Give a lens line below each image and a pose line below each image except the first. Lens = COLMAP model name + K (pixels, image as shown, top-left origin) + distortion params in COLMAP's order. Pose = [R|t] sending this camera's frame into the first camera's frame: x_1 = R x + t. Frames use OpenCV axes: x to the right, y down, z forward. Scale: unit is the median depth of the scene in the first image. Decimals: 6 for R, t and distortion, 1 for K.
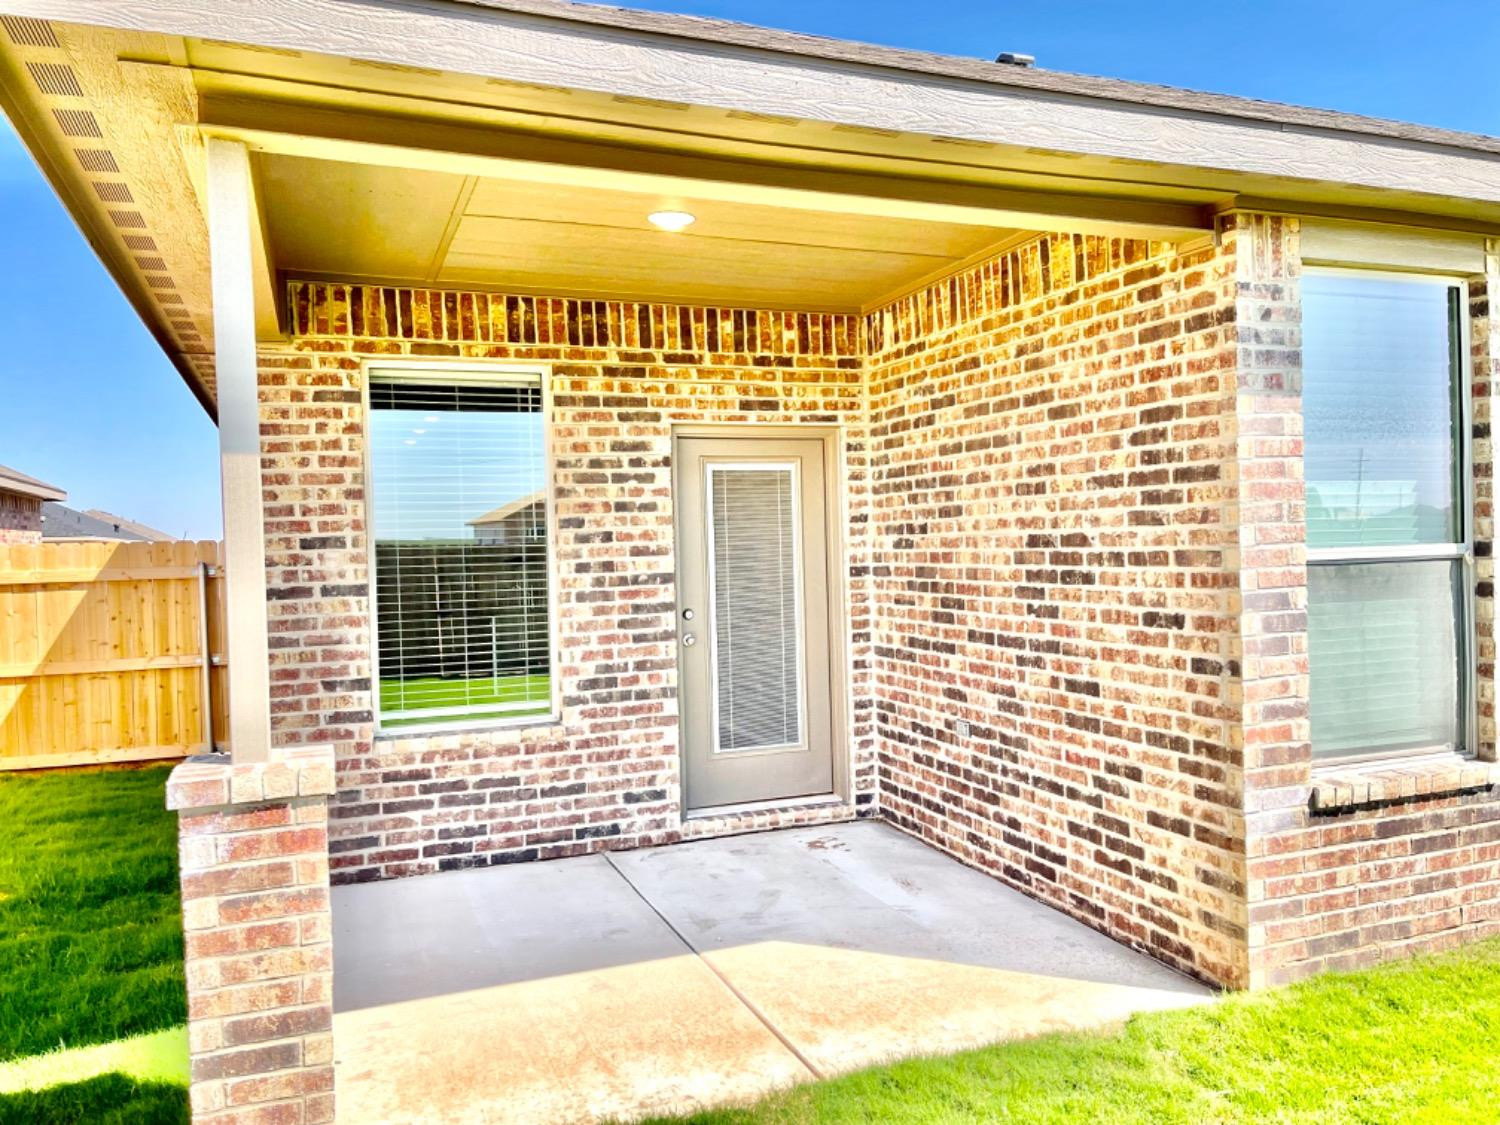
lens RADIAL K [[1155.6, 0, 754.0], [0, 1155.6, 558.4], [0, 0, 1]] dist [0.066640, -0.084324]
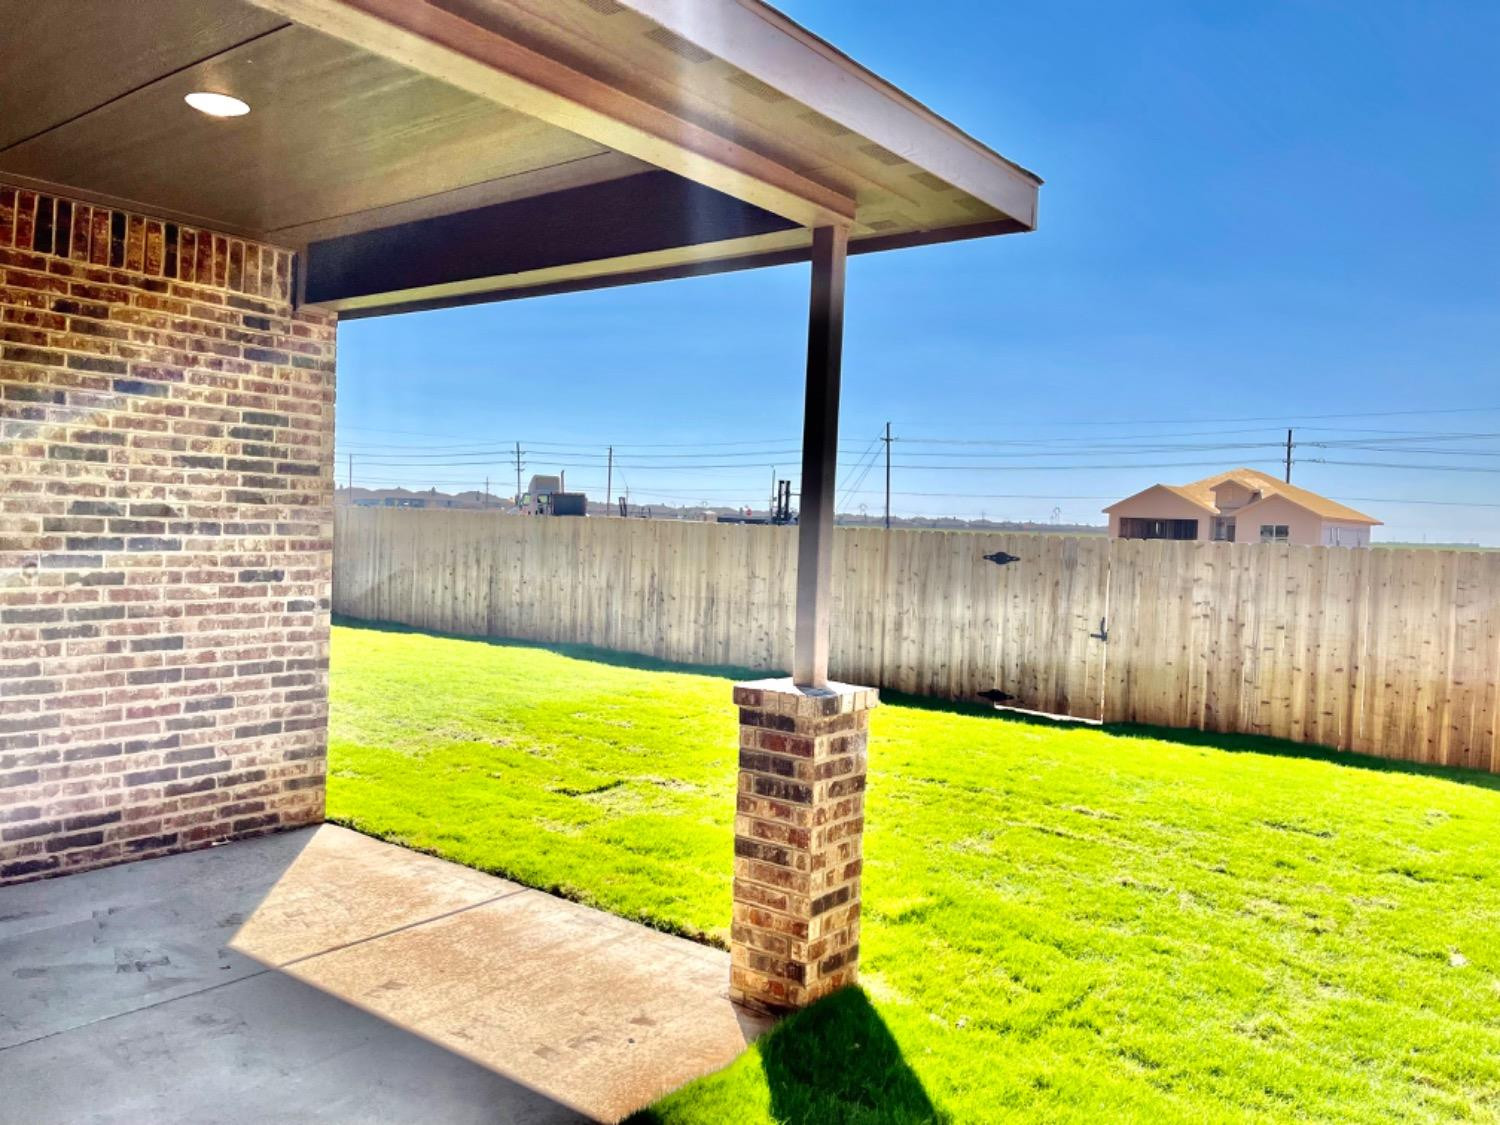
lens RADIAL K [[1155.6, 0, 749.5], [0, 1155.6, 564.0], [0, 0, 1]] dist [0.066640, -0.084324]
pose [[-0.537921, -0.017438, 0.842815, -1.021497], [-0.008352, 0.999847, 0.015356, 0.014281], [-0.842954, 0.001221, -0.537984, 1.207356]]
